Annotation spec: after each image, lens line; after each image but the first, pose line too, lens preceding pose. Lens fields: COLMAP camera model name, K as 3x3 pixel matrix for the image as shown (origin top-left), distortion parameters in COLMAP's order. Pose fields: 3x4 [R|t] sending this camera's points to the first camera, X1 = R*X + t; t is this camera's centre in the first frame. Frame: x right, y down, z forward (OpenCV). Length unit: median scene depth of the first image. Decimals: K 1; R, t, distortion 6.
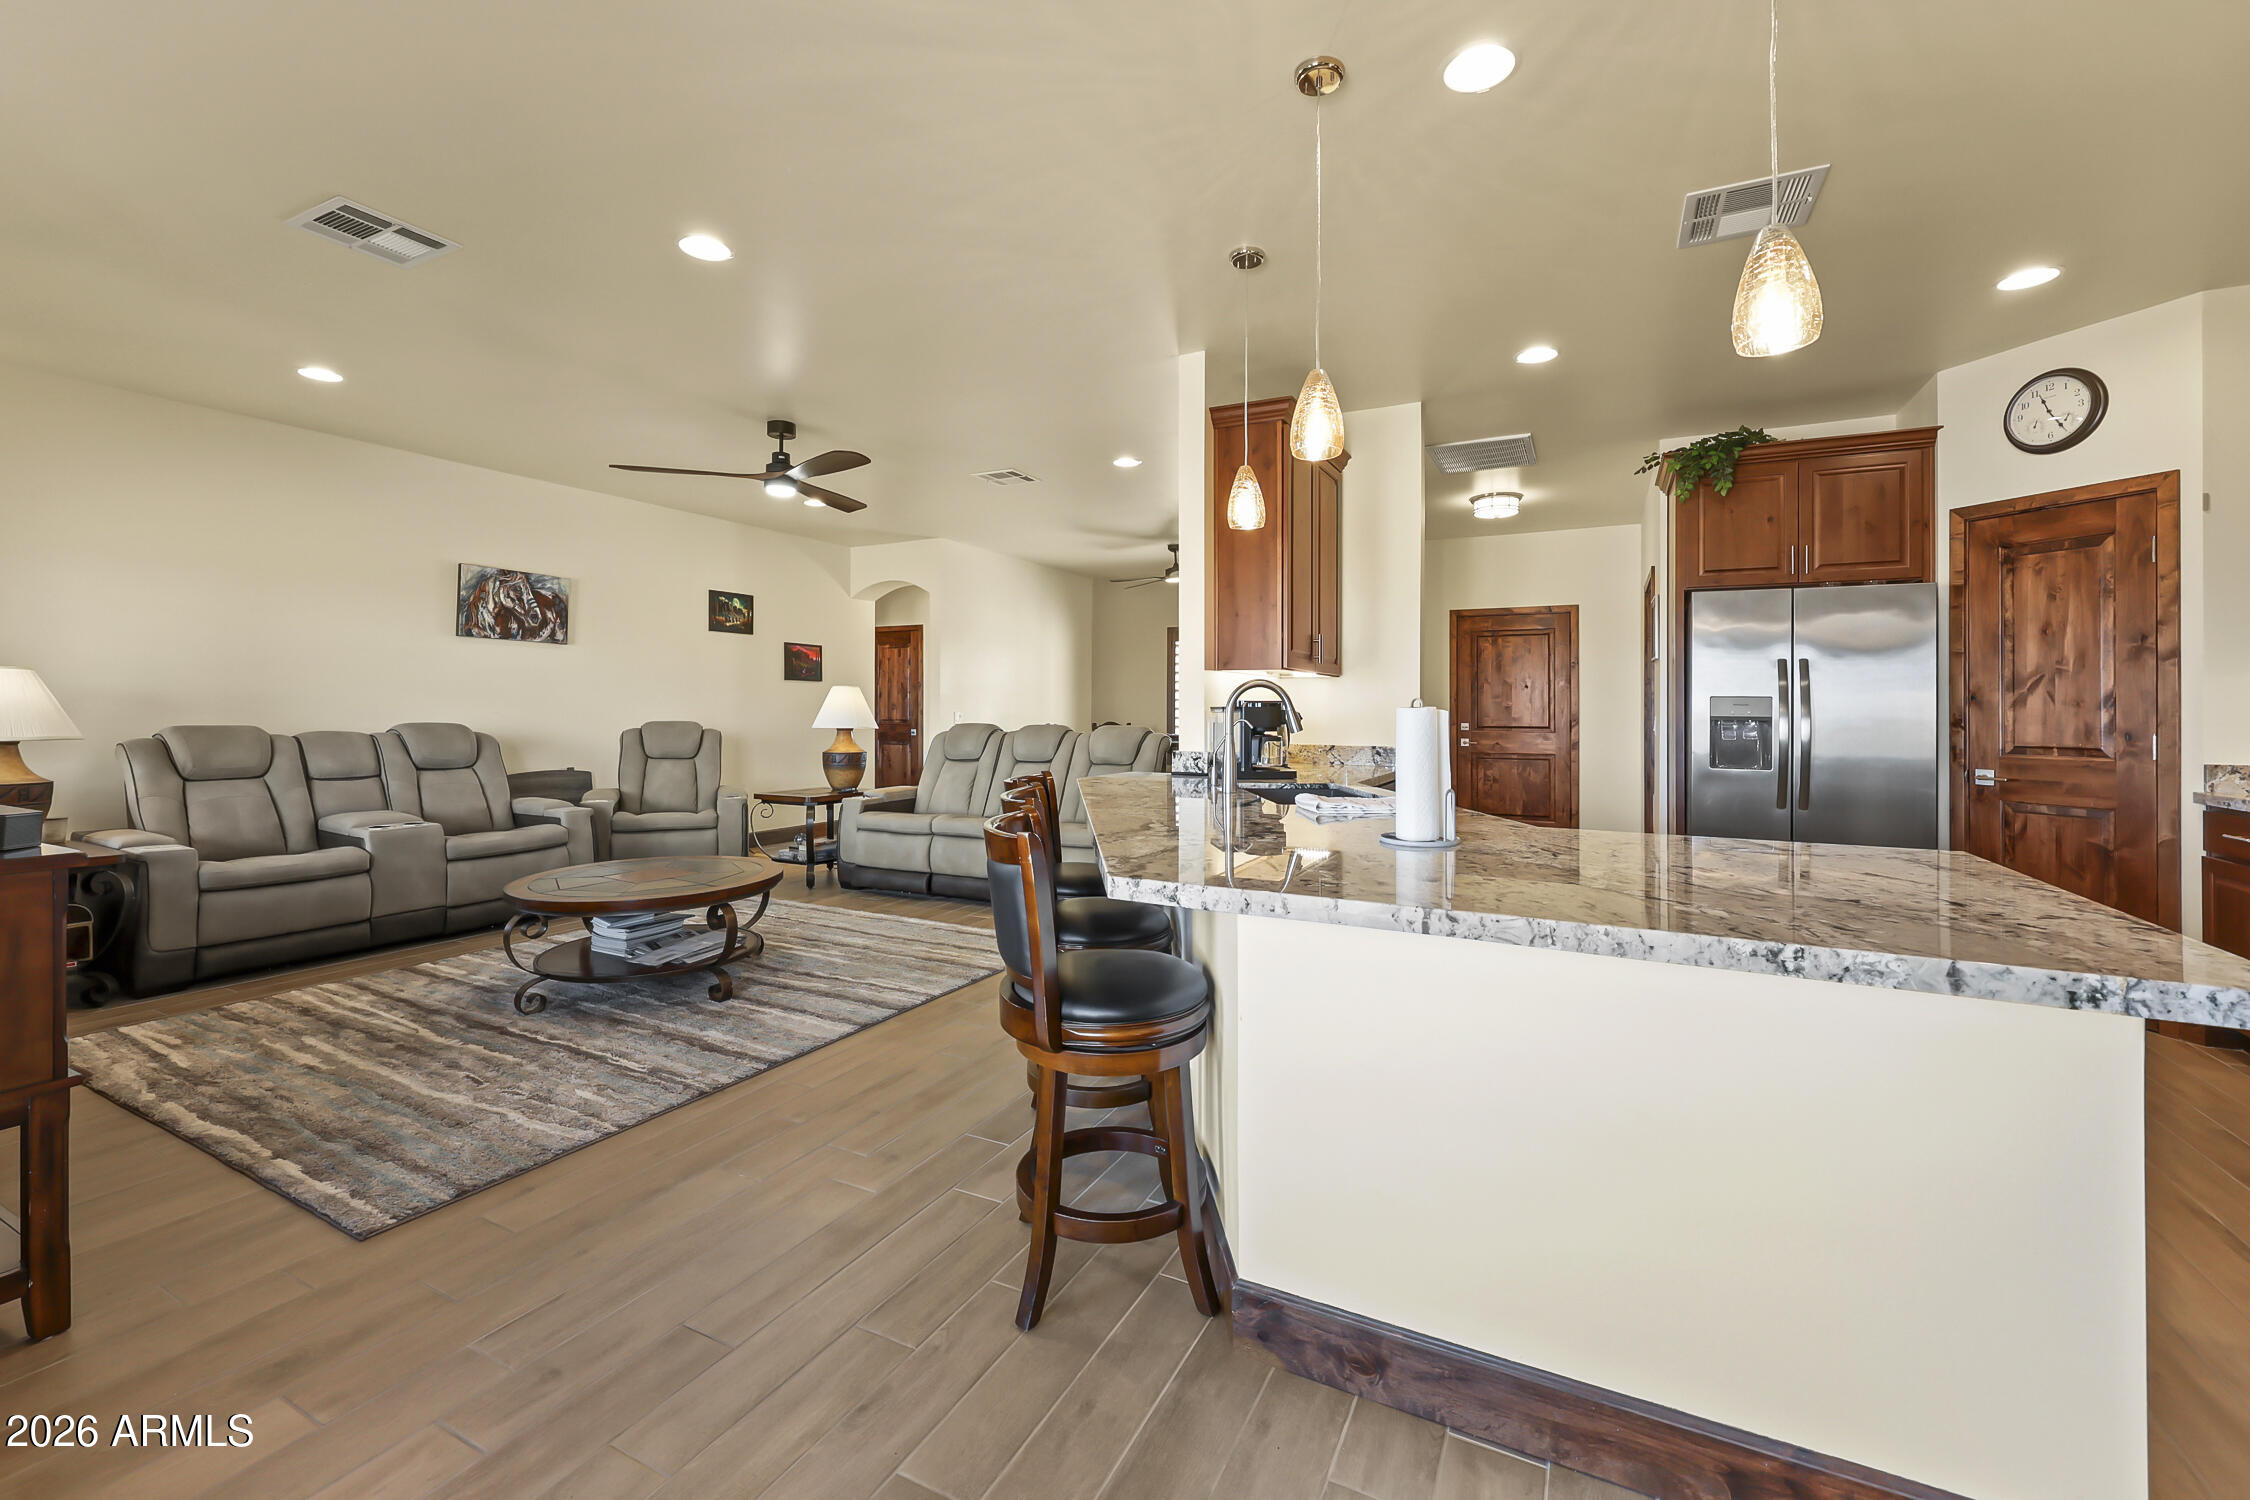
lens RADIAL K [[931.3, 0, 1132.4], [0, 931.3, 703.2], [0, 0, 1]] dist [0.002148, 0.000518]
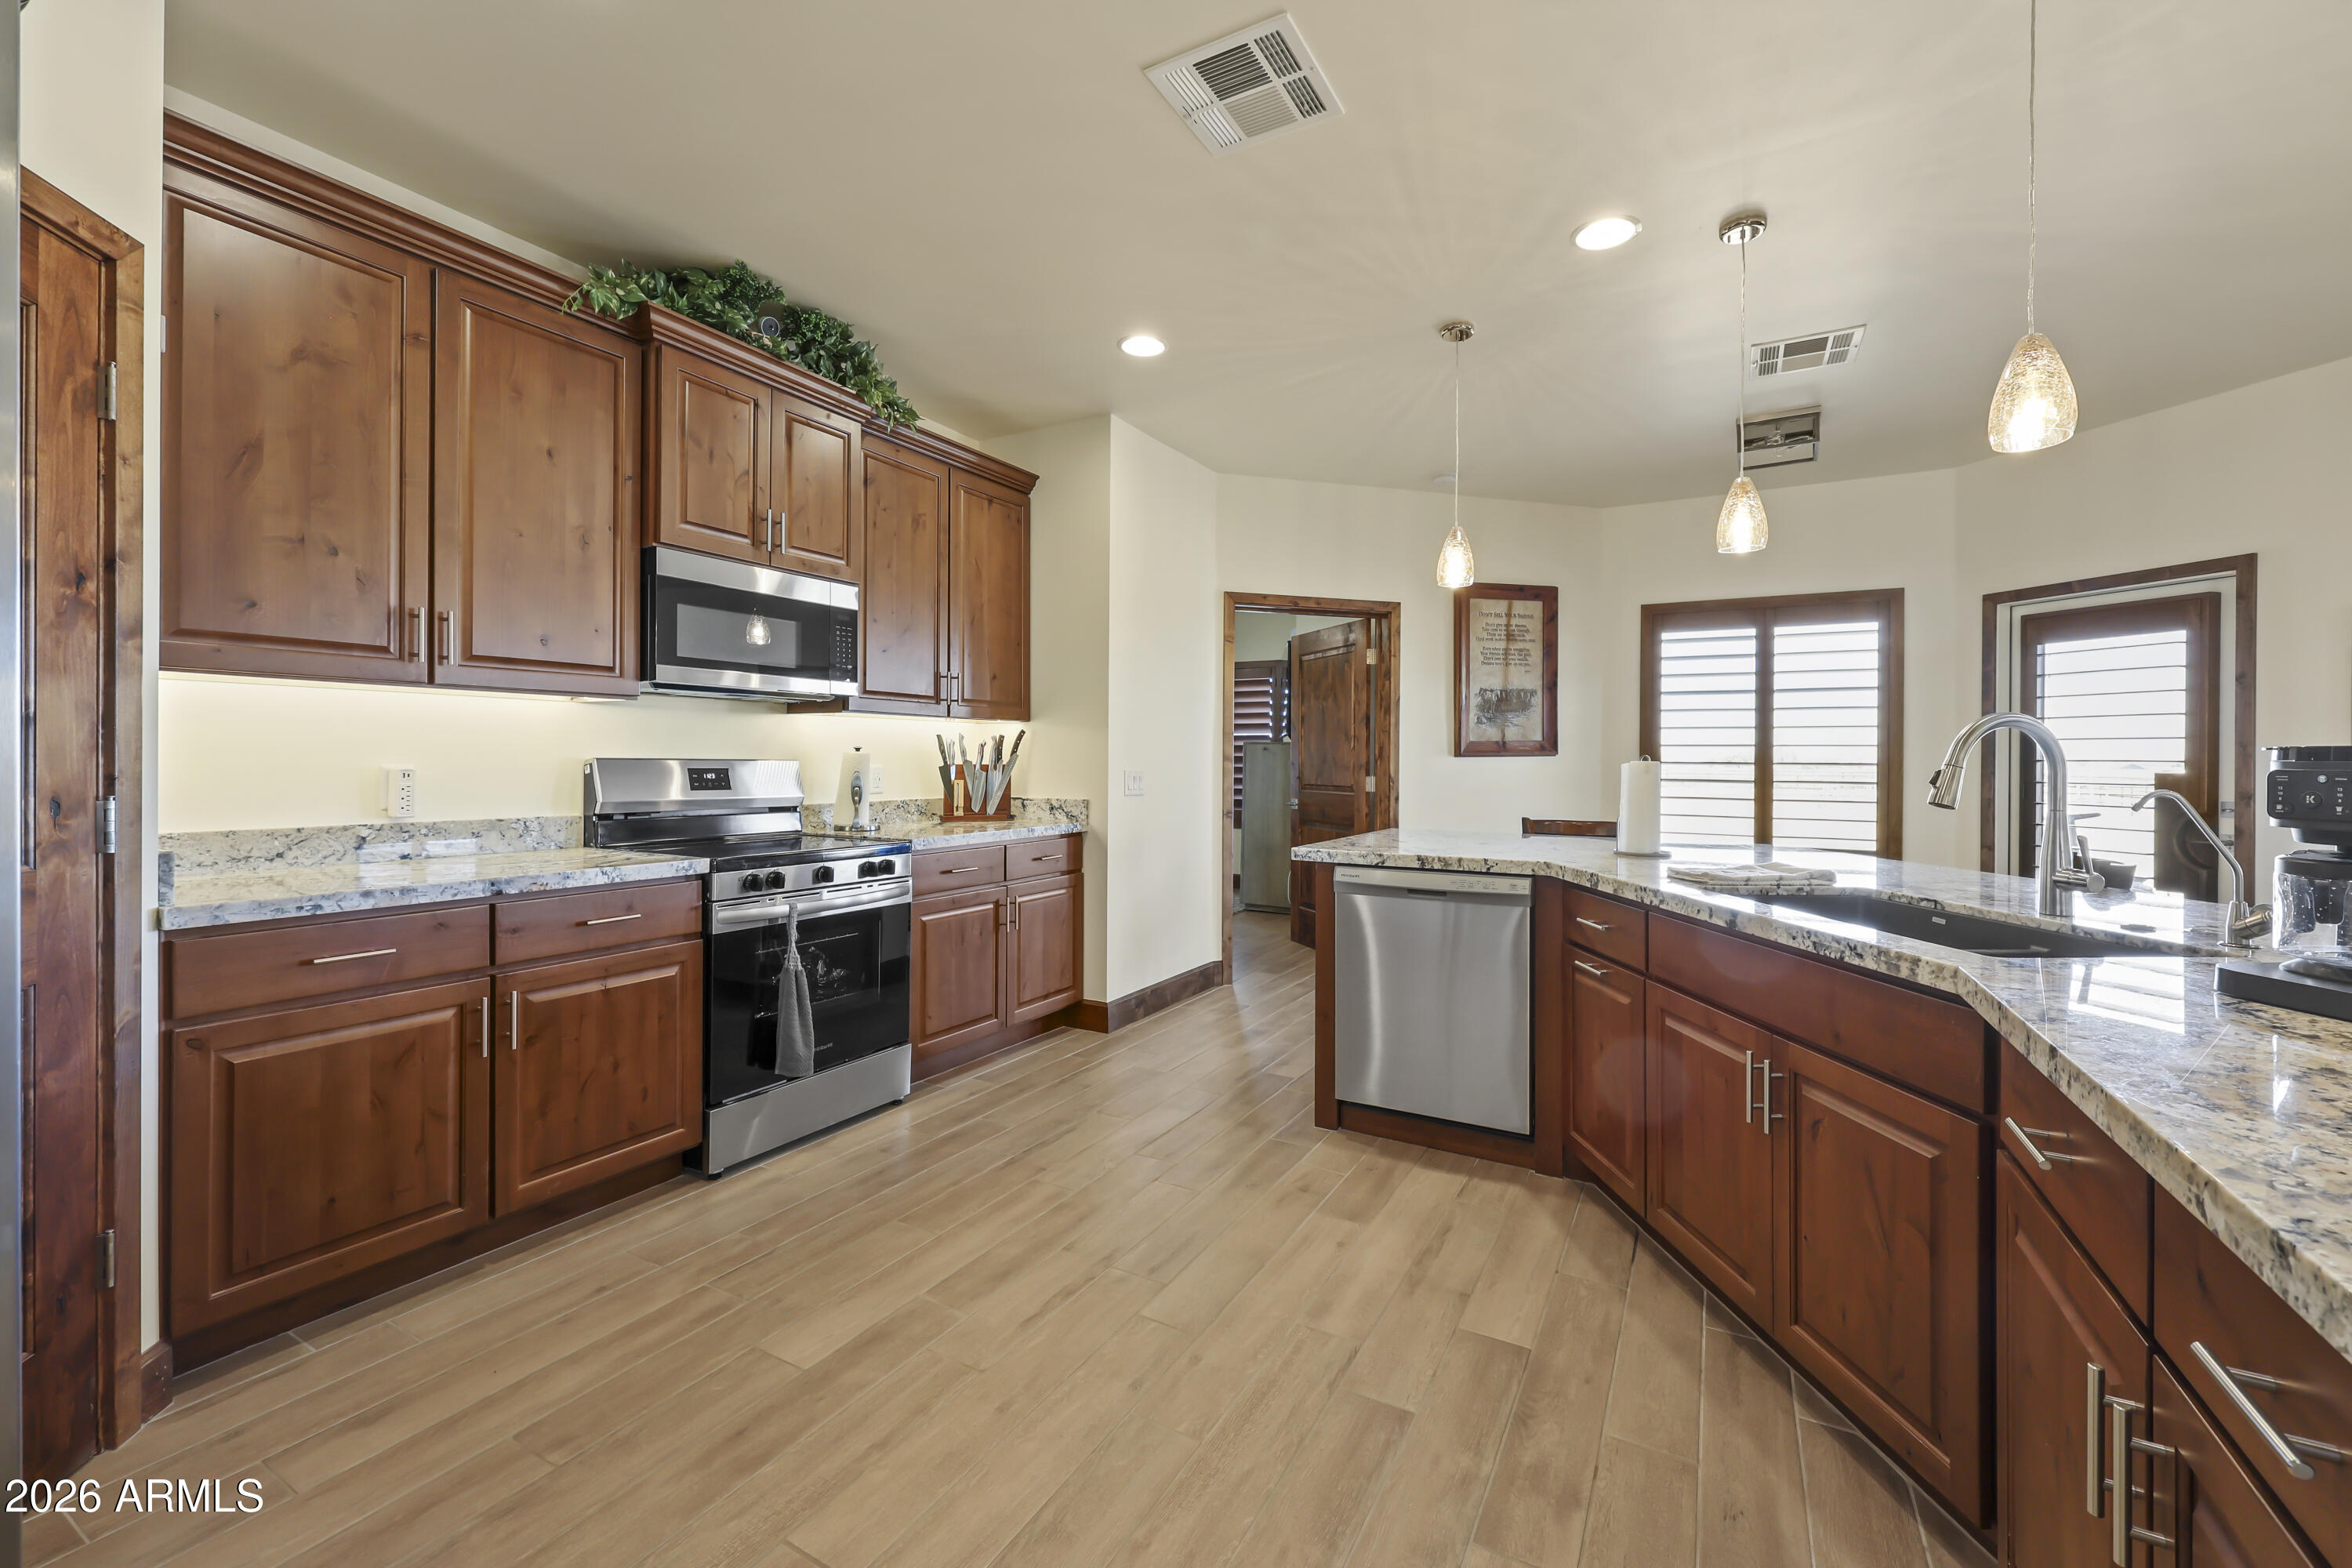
lens RADIAL K [[953.9, 0, 1186.5], [0, 953.9, 754.0], [0, 0, 1]] dist [-0.000446, -0.000081]
pose [[-0.999180, -0.011146, 0.038915, 0.489270], [-0.011544, 0.999883, -0.010029, 0.009349], [-0.038799, -0.010470, -0.999192, 1.281442]]
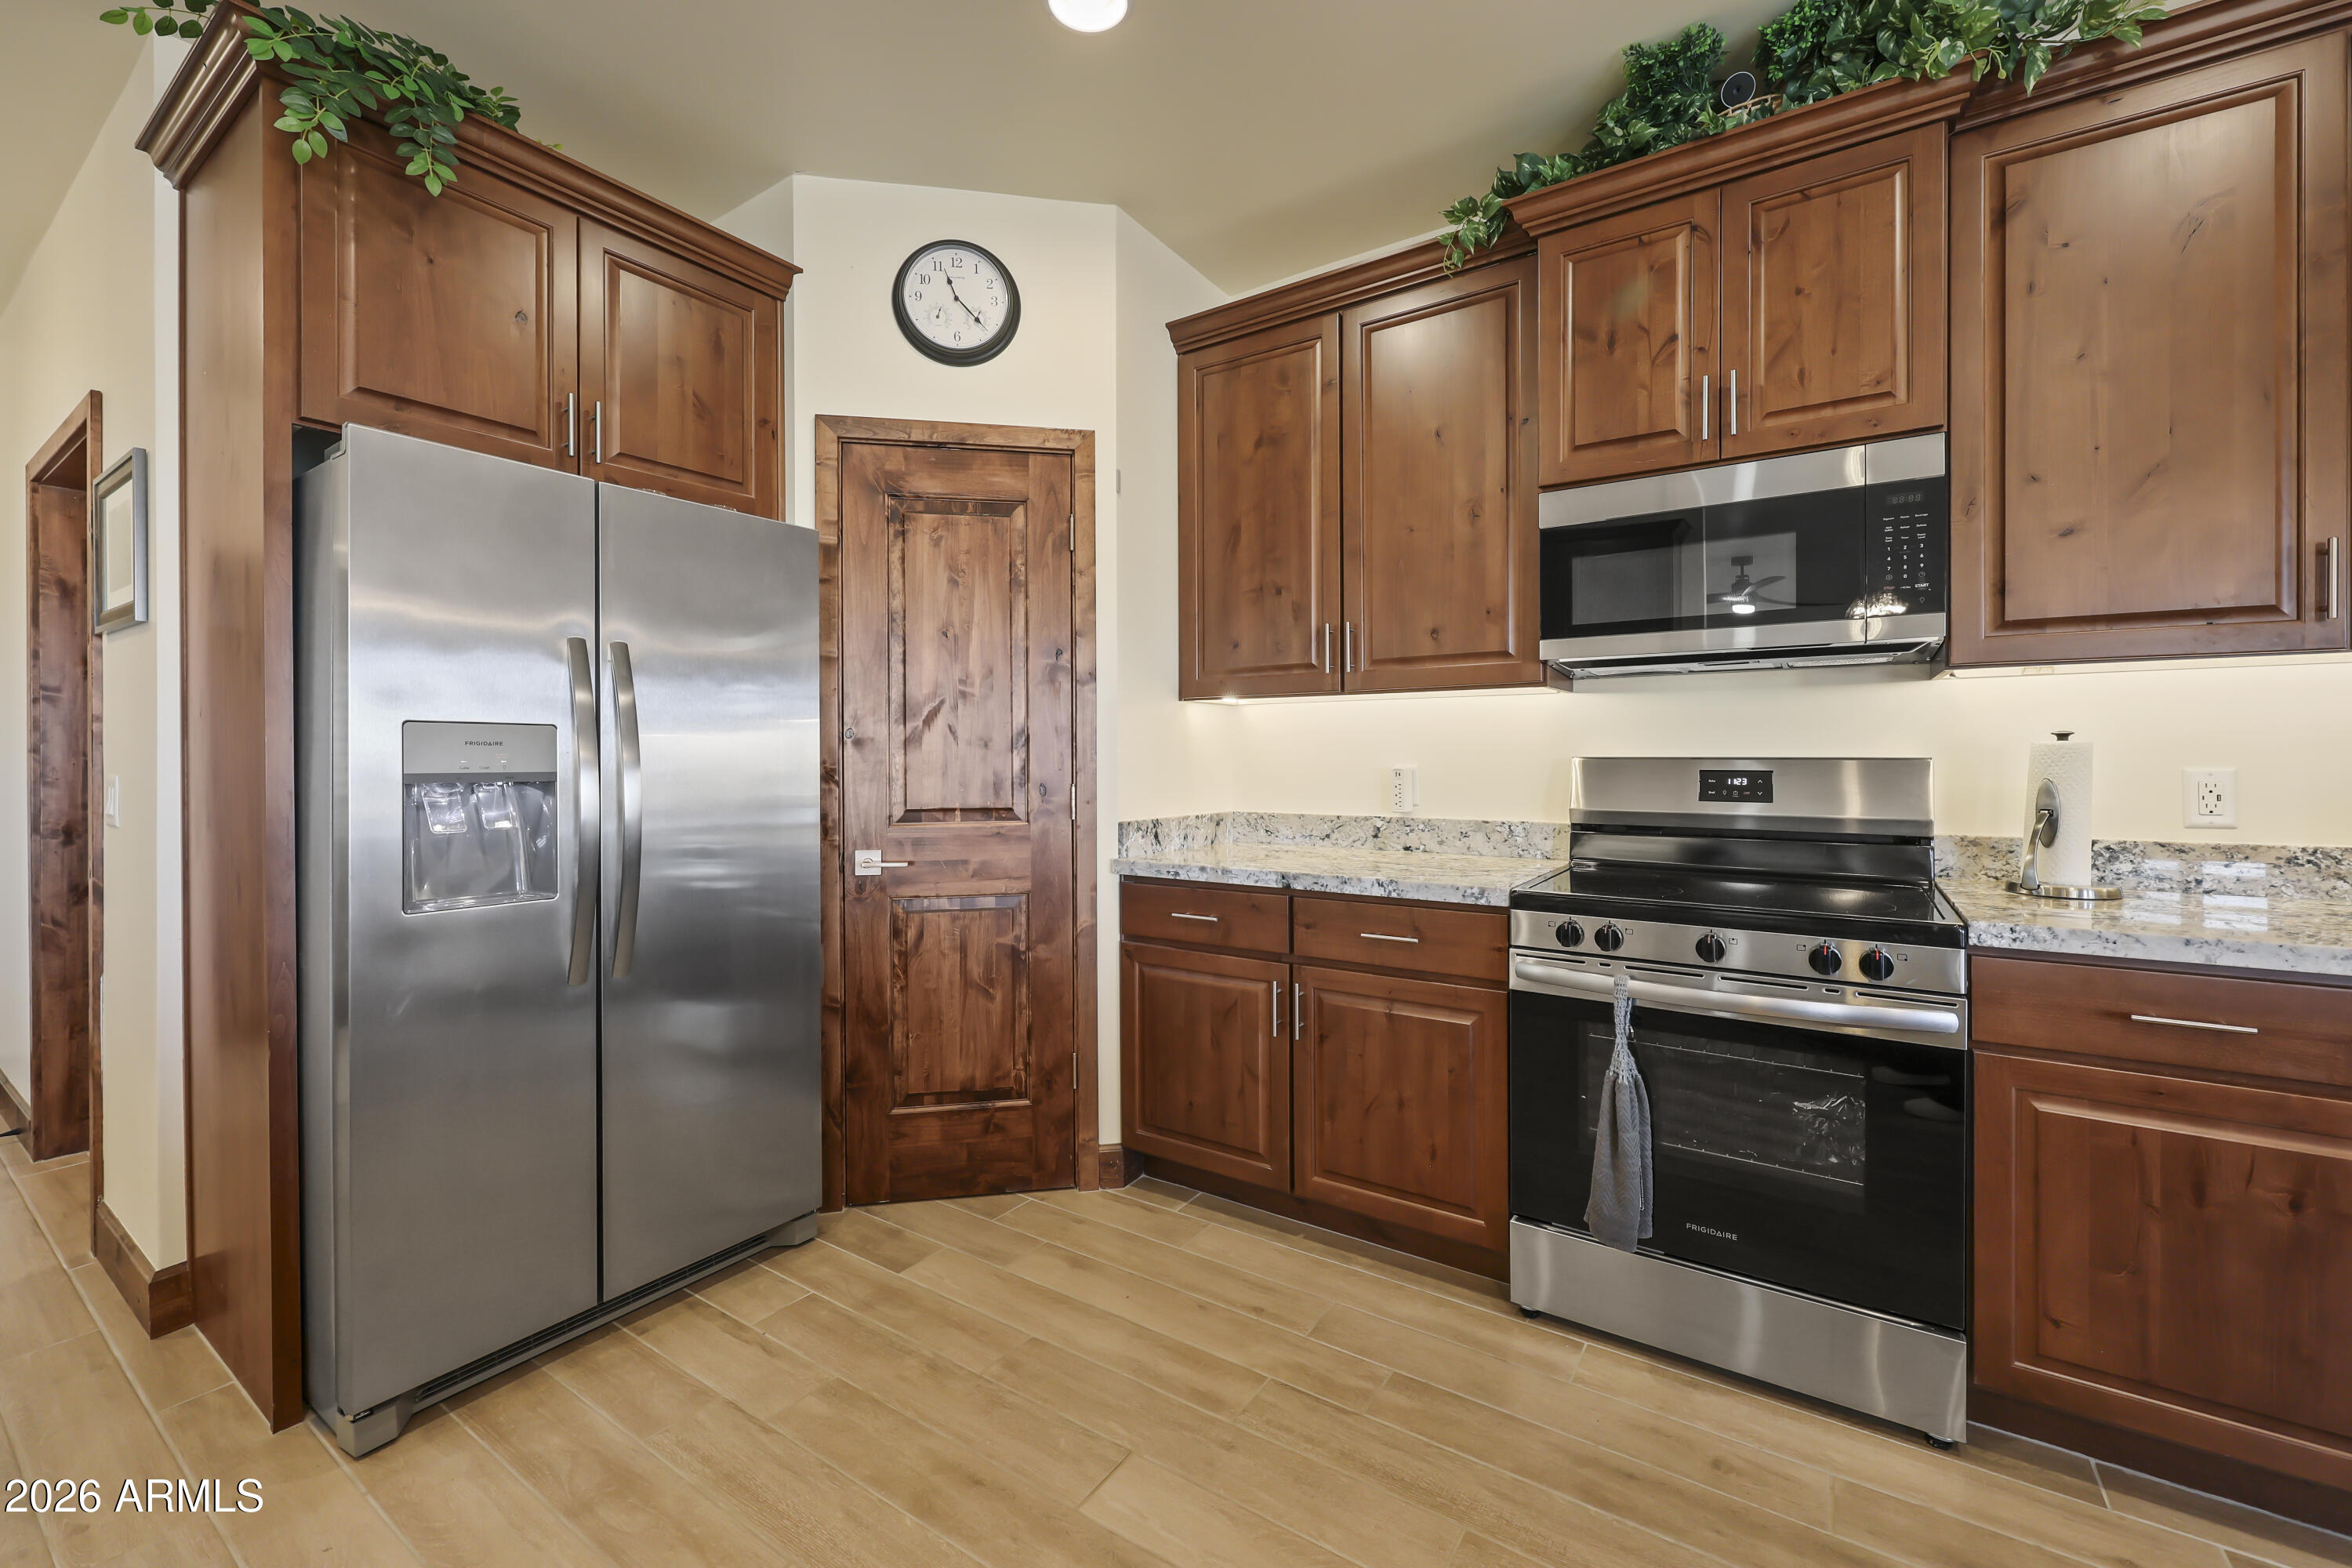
lens RADIAL K [[939.7, 0, 1171.2], [0, 939.7, 758.9], [0, 0, 1]] dist [-0.007656, 0.000115]
pose [[0.120118, -0.008230, 0.992726, 0.328738], [0.001828, 0.999966, 0.008069, 0.006072], [-0.992758, 0.000846, 0.120129, 0.741517]]
